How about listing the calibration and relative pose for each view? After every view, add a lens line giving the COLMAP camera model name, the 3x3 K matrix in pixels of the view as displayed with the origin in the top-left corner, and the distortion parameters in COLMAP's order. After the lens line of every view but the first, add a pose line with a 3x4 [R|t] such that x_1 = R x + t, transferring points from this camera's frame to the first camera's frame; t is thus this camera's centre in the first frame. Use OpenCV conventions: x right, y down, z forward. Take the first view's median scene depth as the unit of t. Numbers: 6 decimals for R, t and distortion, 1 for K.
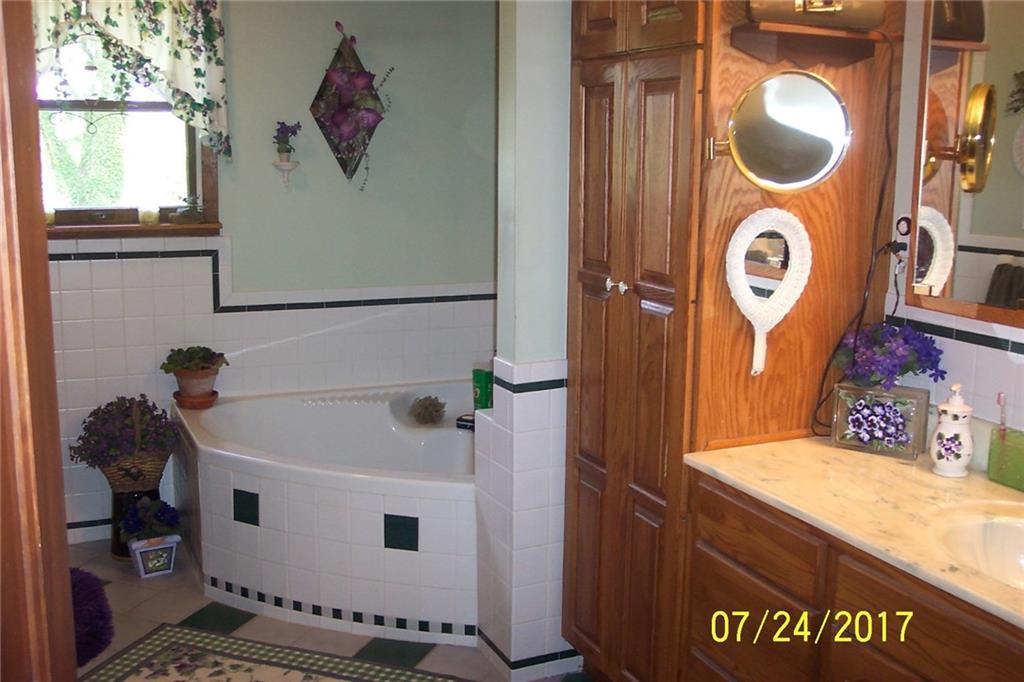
lens RADIAL K [[1114.5, 0, 512.7], [0, 1114.5, 338.6], [0, 0, 1]] dist [-0.015902, 0.000000]
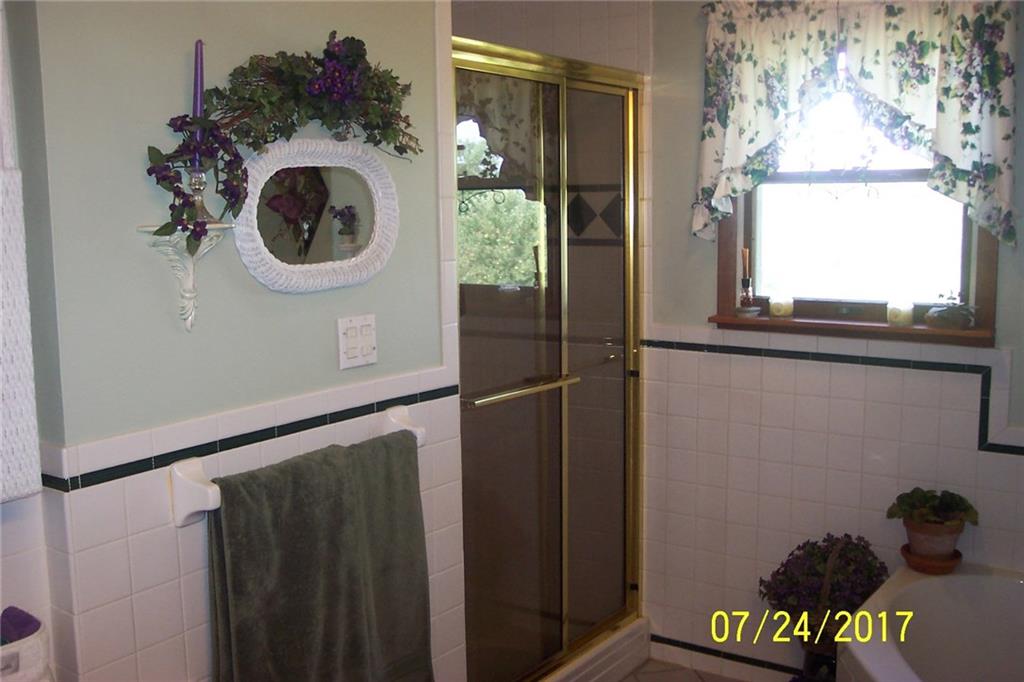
lens RADIAL K [[1114.5, 0, 511.9], [0, 1114.5, 345.9], [0, 0, 1]] dist [-0.015902, 0.000000]
pose [[0.520057, 0.096780, -0.848631, 0.203121], [-0.137316, 0.990110, 0.028764, -0.075047], [0.843021, 0.101571, 0.528203, 0.366959]]
